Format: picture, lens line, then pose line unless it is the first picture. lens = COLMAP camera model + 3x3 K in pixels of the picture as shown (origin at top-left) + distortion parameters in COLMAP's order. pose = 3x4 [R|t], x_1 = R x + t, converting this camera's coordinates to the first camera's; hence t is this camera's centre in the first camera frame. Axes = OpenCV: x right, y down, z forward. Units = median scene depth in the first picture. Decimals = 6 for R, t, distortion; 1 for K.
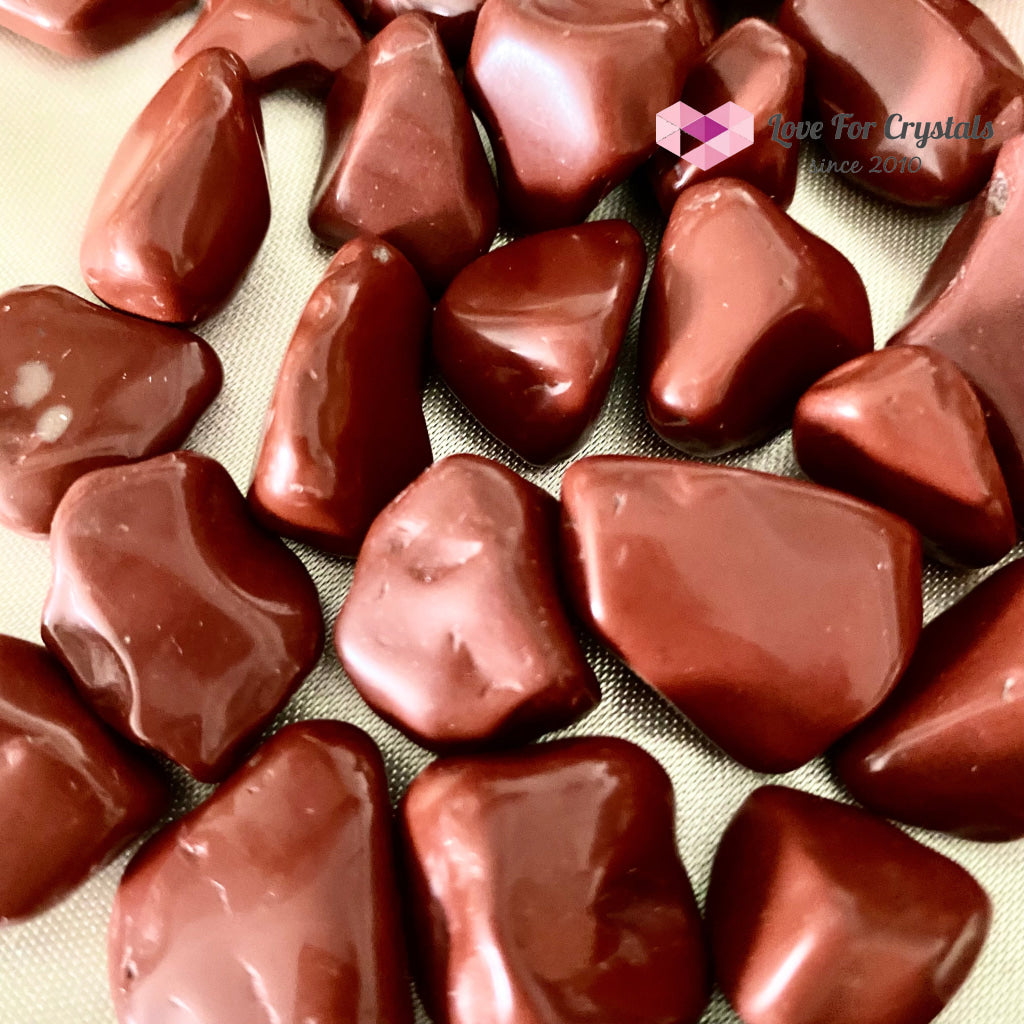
lens RADIAL K [[1125.2, 0, 512.0], [0, 1125.2, 512.0], [0, 0, 1]] dist [0.082315, -0.314503]
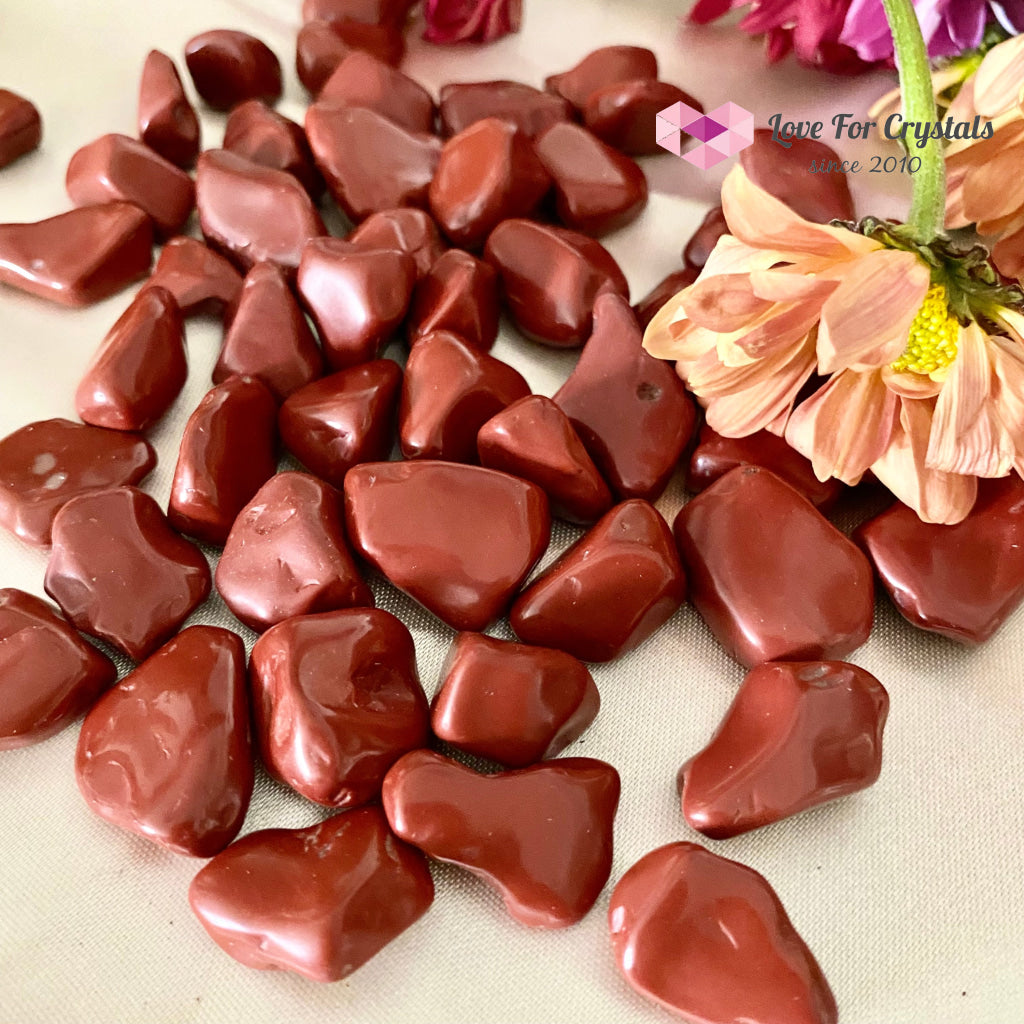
lens RADIAL K [[1125.2, 0, 512.0], [0, 1125.2, 512.0], [0, 0, 1]] dist [0.082315, -0.314503]
pose [[0.997152, -0.073027, 0.018859, 0.254977], [0.075318, 0.950969, -0.299976, 0.540535], [0.003972, 0.300542, 0.953760, -0.634084]]
